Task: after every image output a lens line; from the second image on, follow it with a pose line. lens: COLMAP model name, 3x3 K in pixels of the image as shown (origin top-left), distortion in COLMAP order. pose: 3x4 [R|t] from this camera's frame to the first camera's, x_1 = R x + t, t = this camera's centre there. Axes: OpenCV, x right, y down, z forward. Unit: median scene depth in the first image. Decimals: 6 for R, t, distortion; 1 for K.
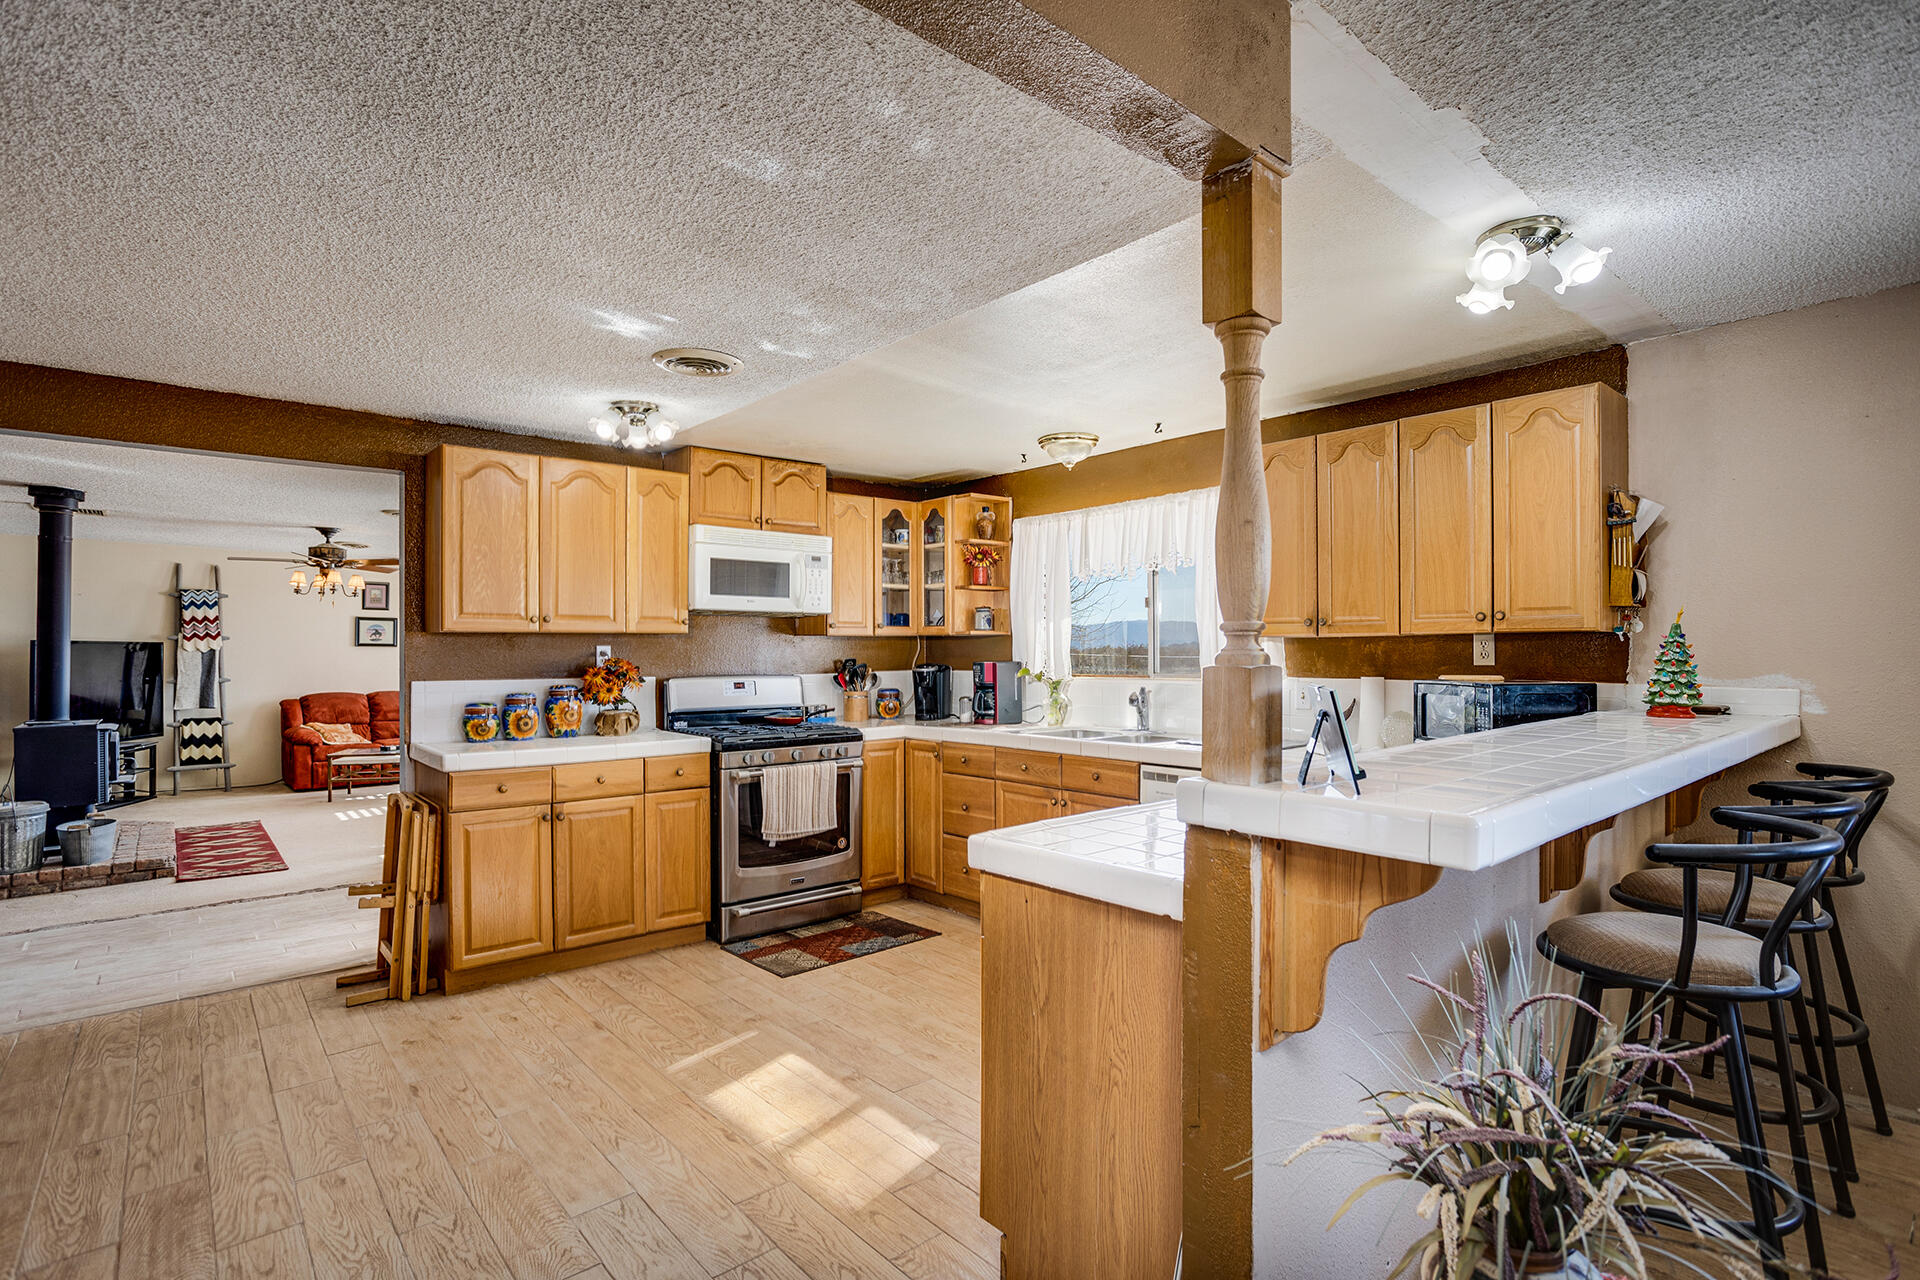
lens RADIAL K [[936.8, 0, 958.8], [0, 936.8, 654.9], [0, 0, 1]] dist [-0.043816, 0.026865]
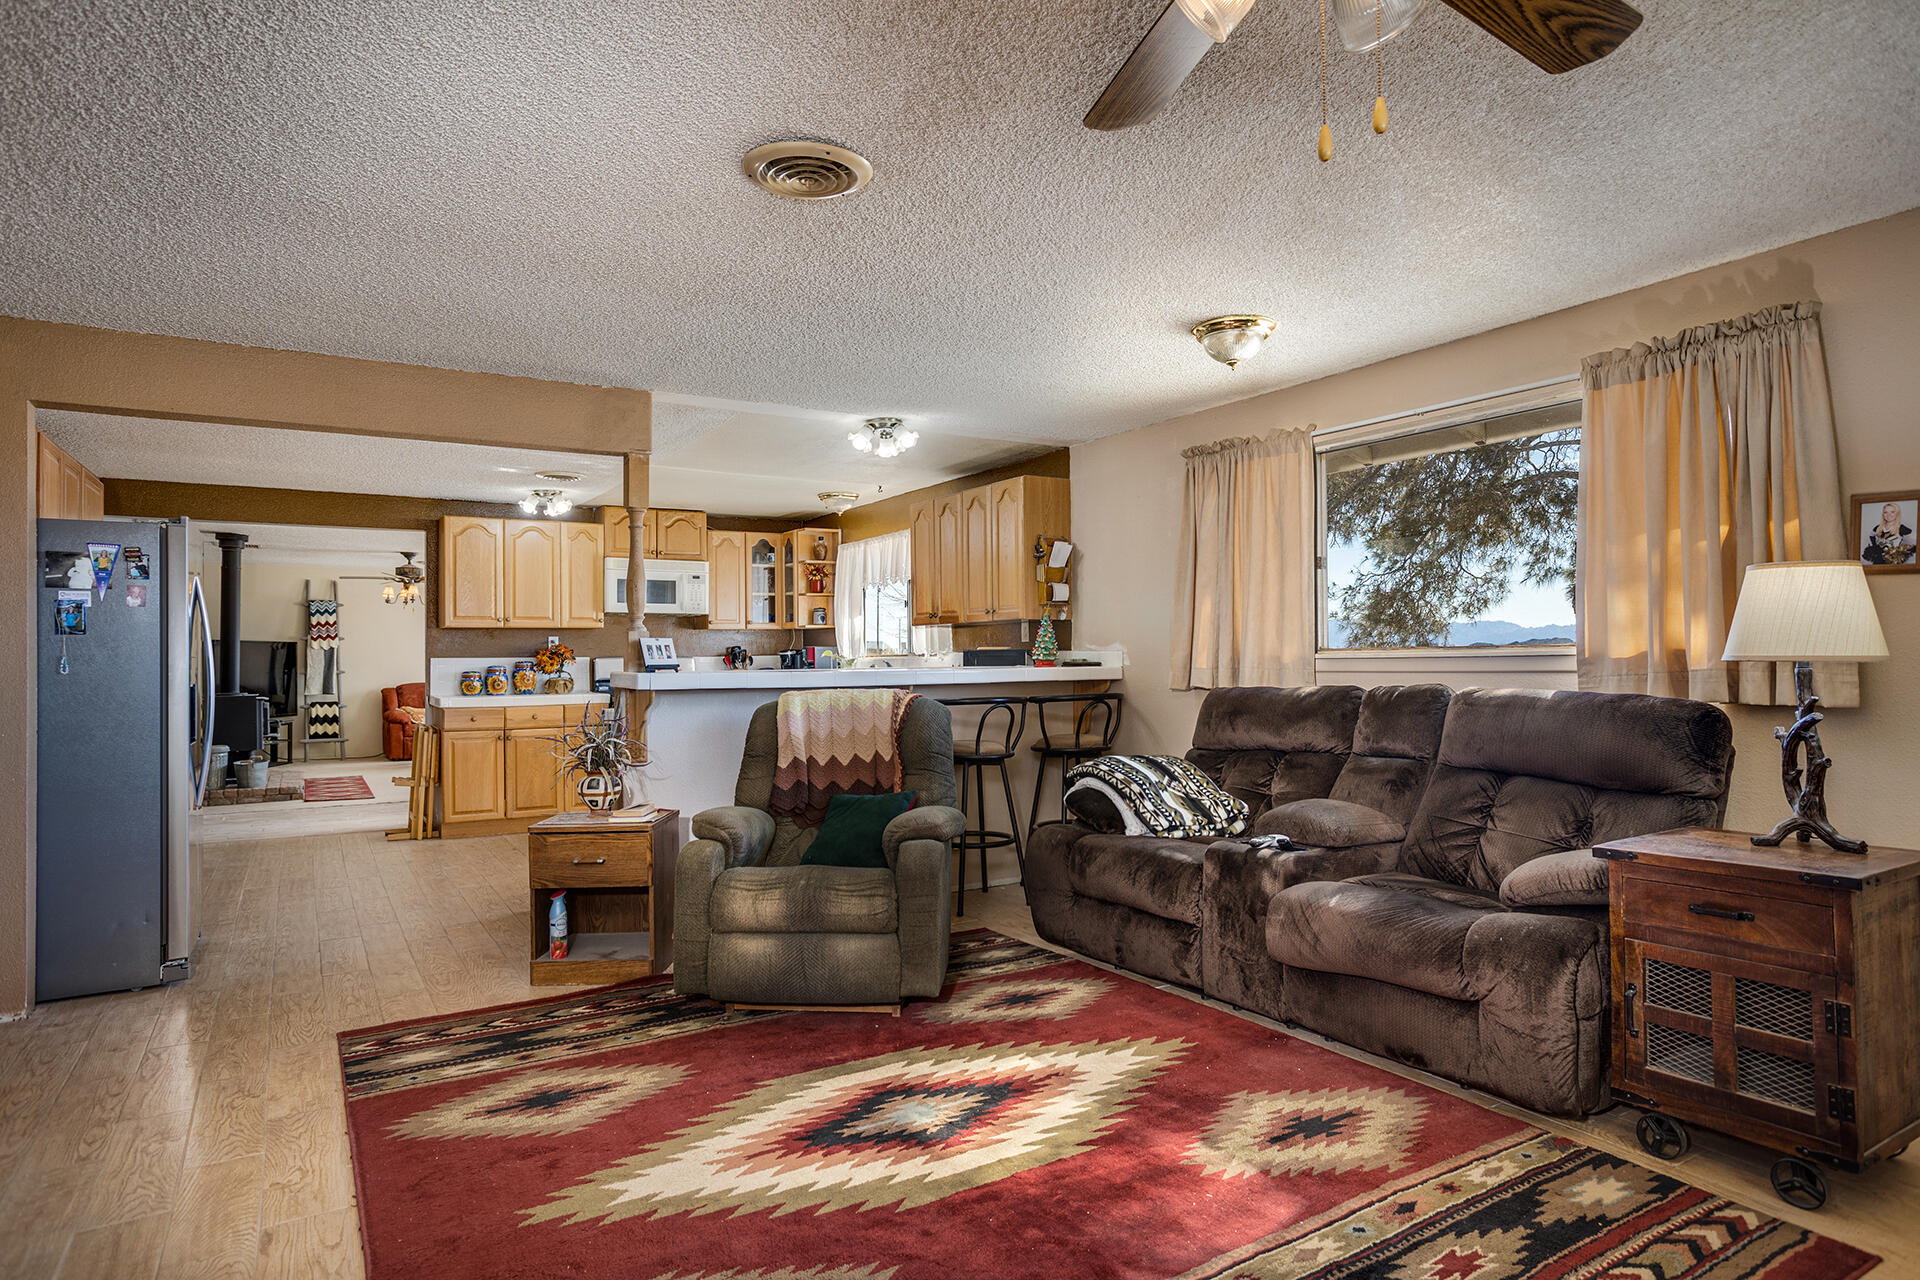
lens RADIAL K [[1117.5, 0, 969.1], [0, 1117.5, 659.6], [0, 0, 1]] dist [-0.003259, -0.001132]
pose [[0.985091, -0.003950, -0.171988, 0.534642], [0.003434, 0.999989, -0.003297, 0.031832], [0.171999, 0.002657, 0.985094, -0.609951]]
